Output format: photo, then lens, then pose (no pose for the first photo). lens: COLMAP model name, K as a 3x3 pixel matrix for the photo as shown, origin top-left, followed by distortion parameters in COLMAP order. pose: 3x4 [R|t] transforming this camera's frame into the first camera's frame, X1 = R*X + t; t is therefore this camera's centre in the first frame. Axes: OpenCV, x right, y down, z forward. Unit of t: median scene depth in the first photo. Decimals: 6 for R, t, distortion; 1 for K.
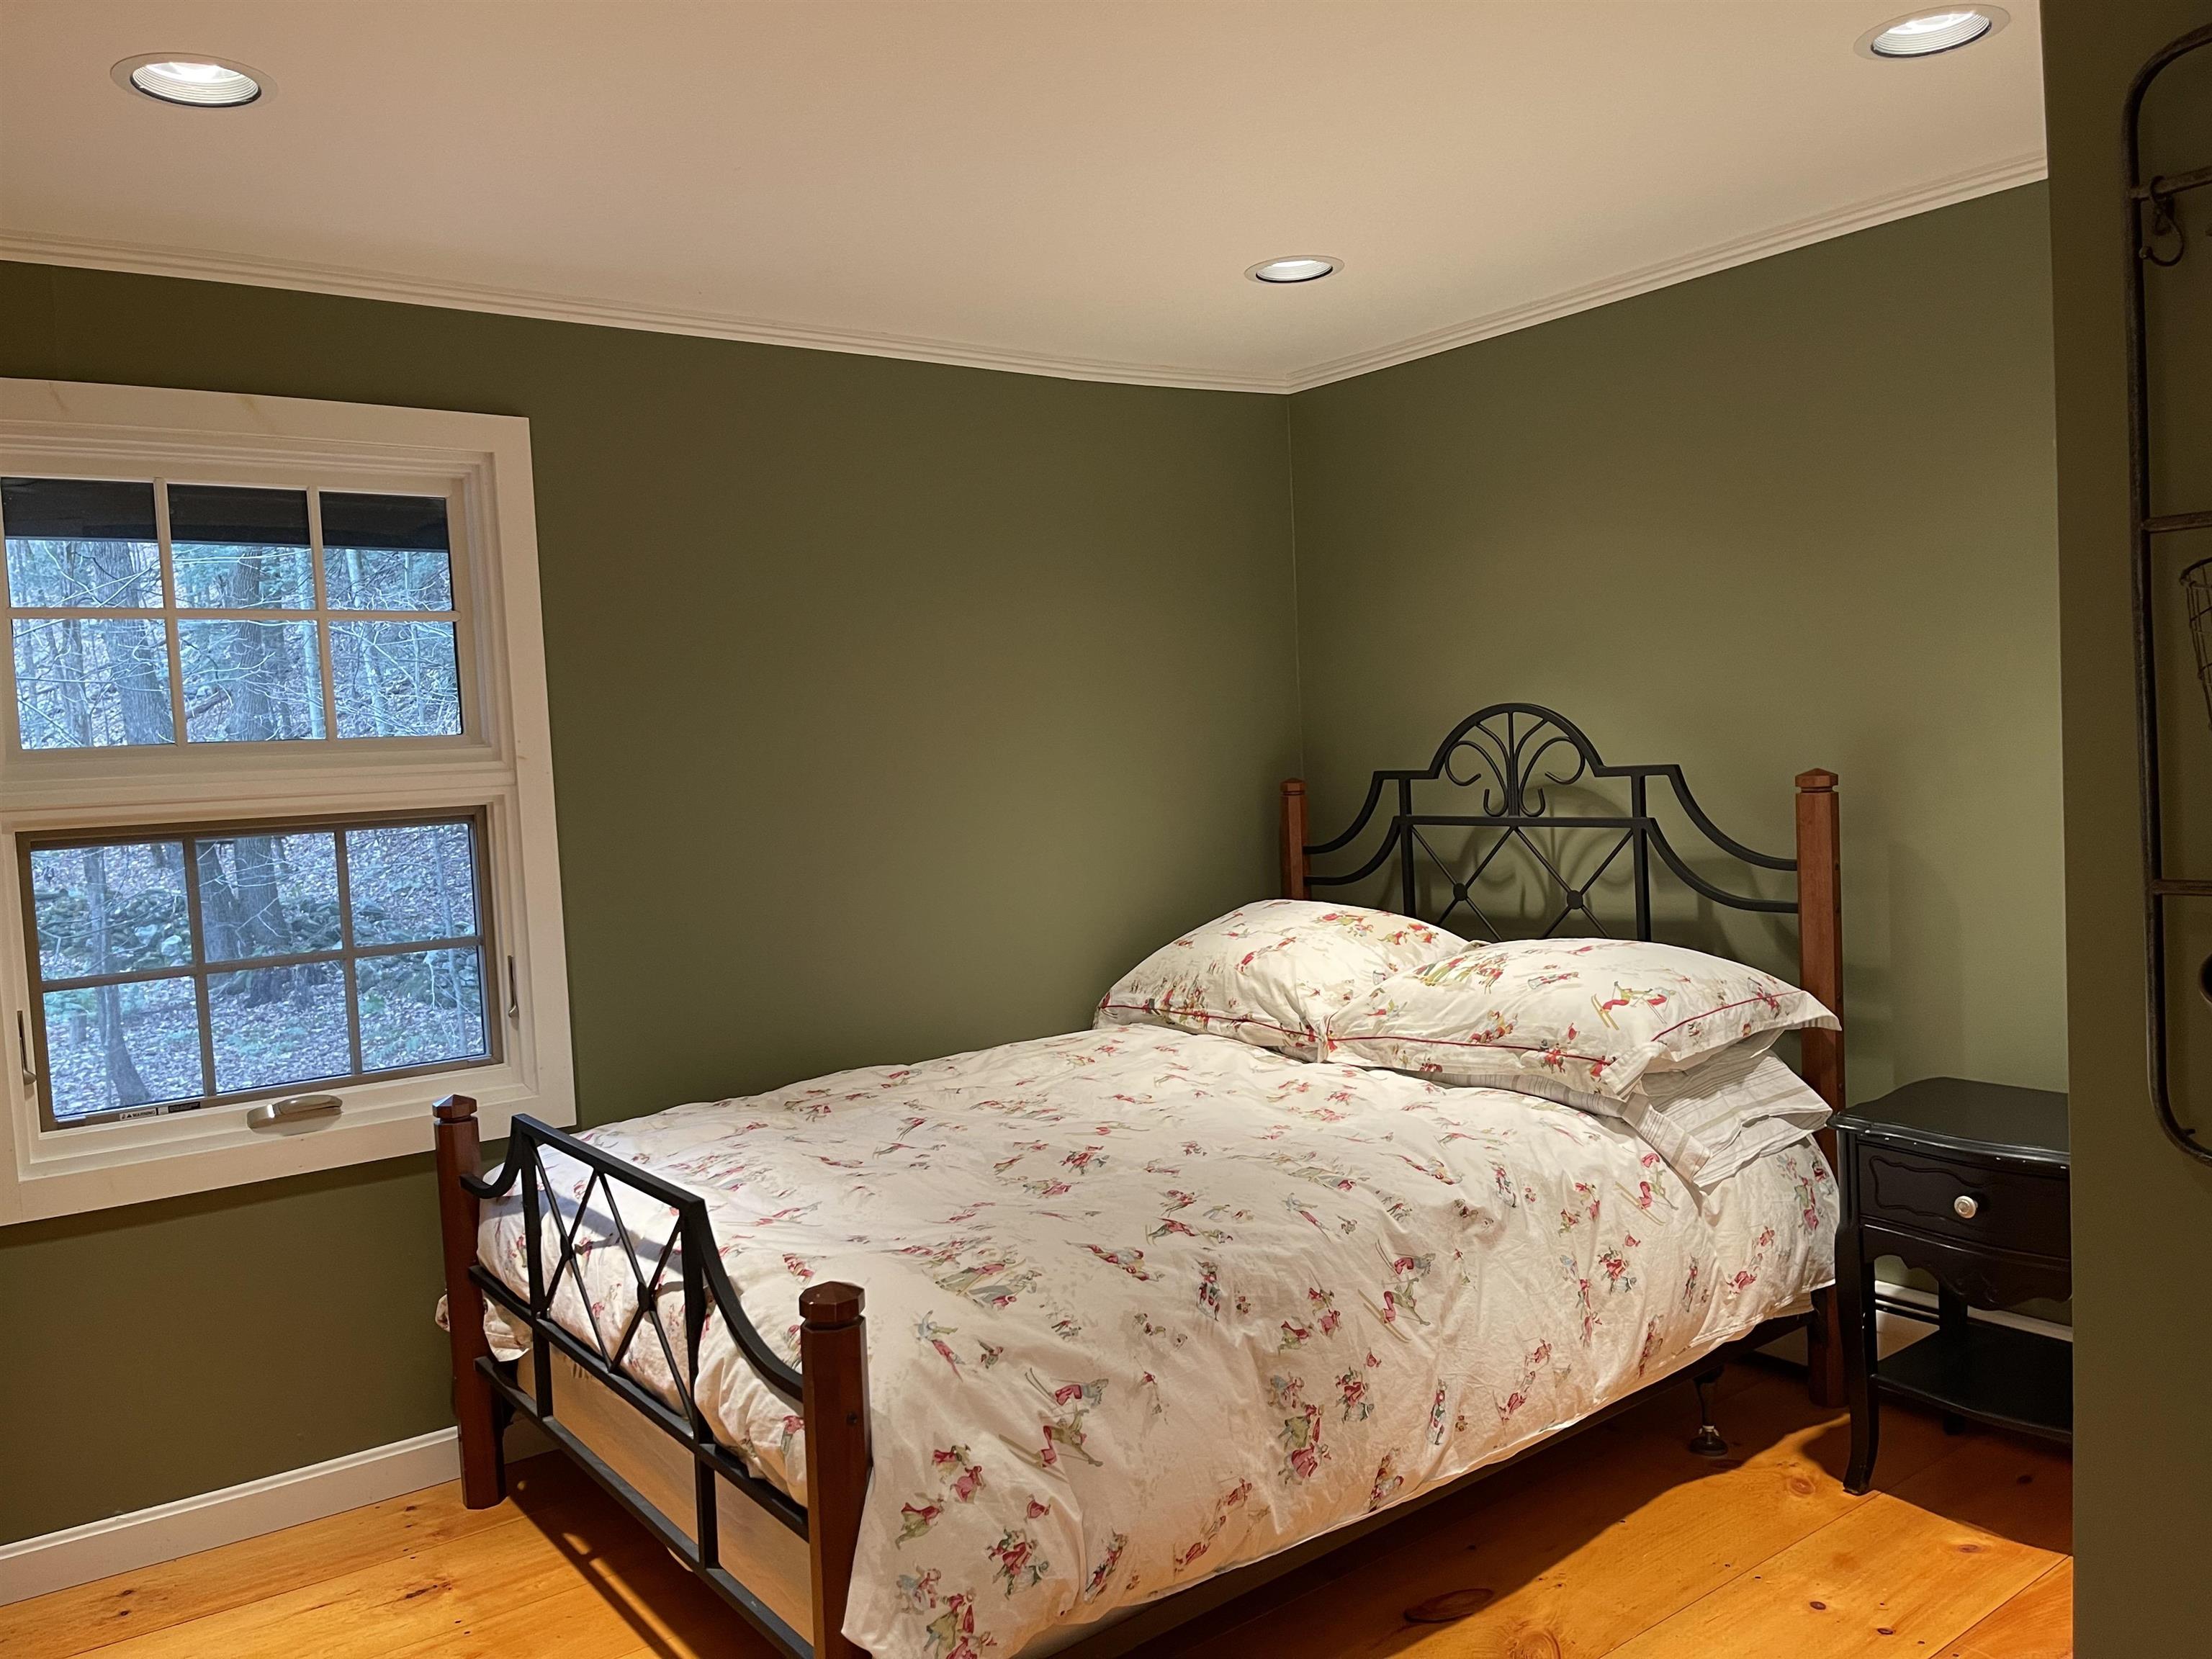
lens RADIAL K [[1674.5, 0, 1102.9], [0, 1674.5, 825.7], [0, 0, 1]] dist [0.051754, -0.051619]
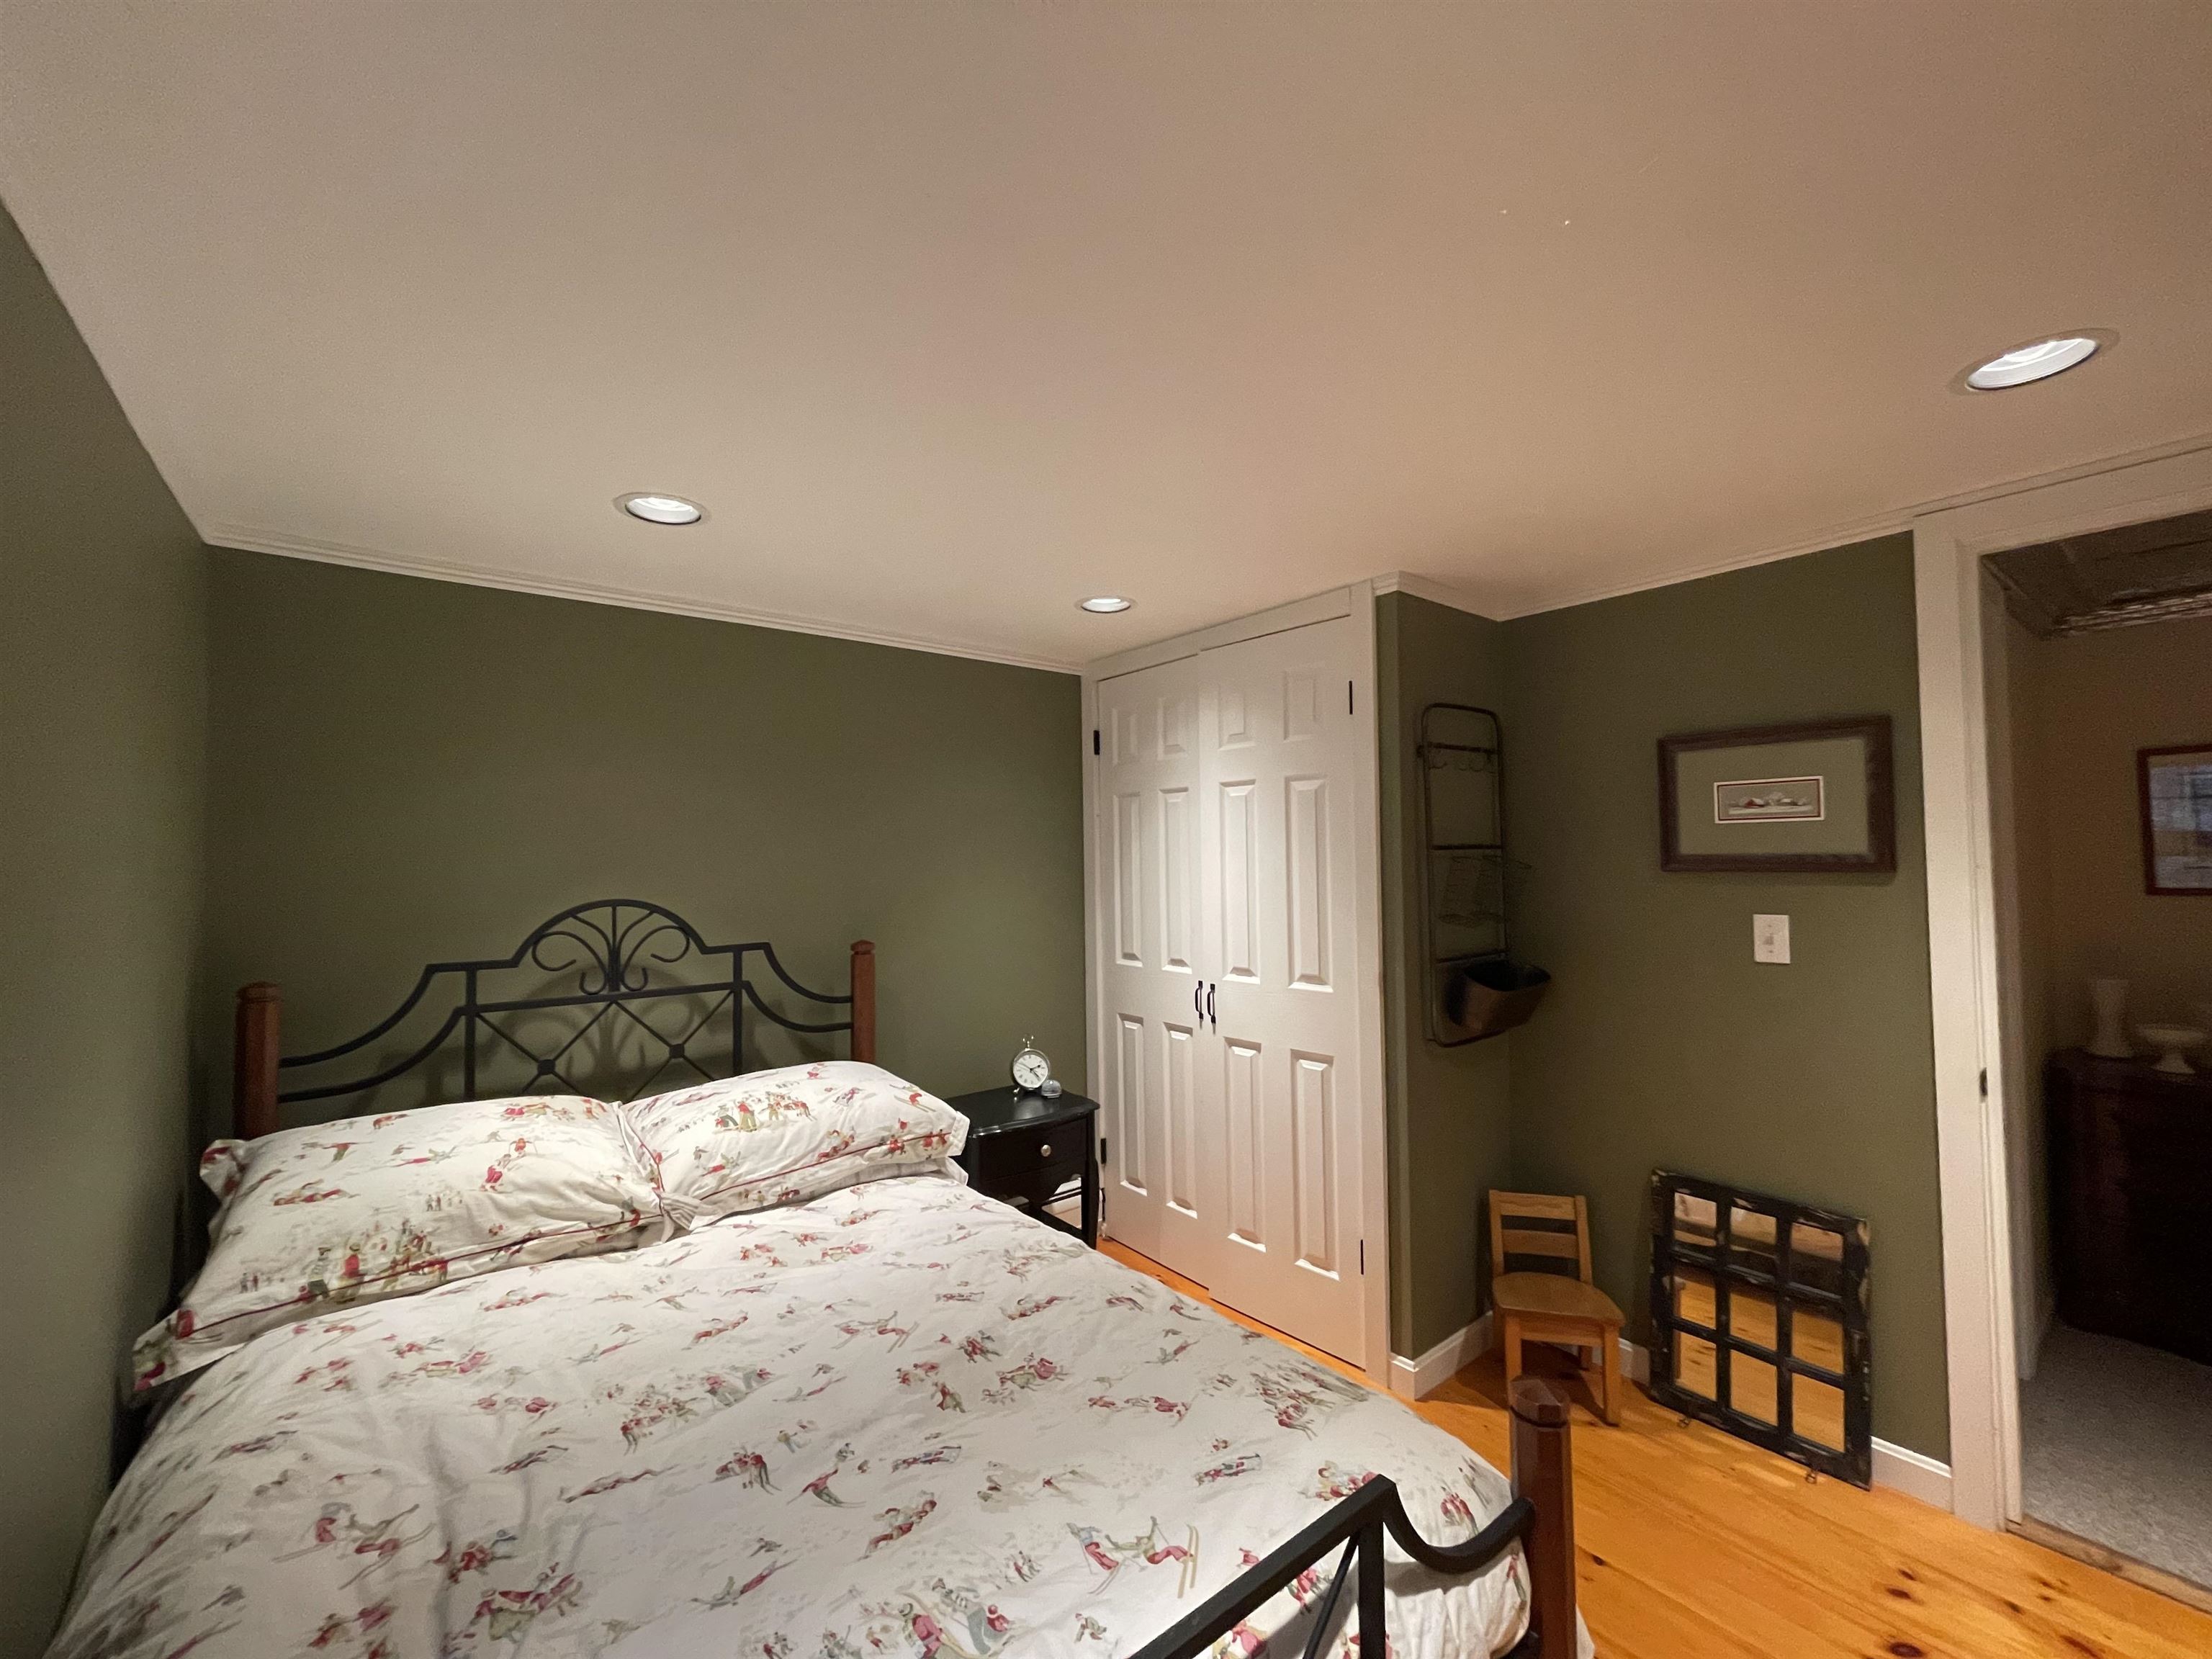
lens RADIAL K [[900.0, 0, 1096.1], [0, 900.0, 838.9], [0, 0, 1]] dist [0.008348, 0.000411]
pose [[-0.016910, 0.073685, 0.997138, -0.442657], [0.065623, 0.995212, -0.072430, -0.048281], [-0.997701, 0.064210, -0.021664, 0.697032]]
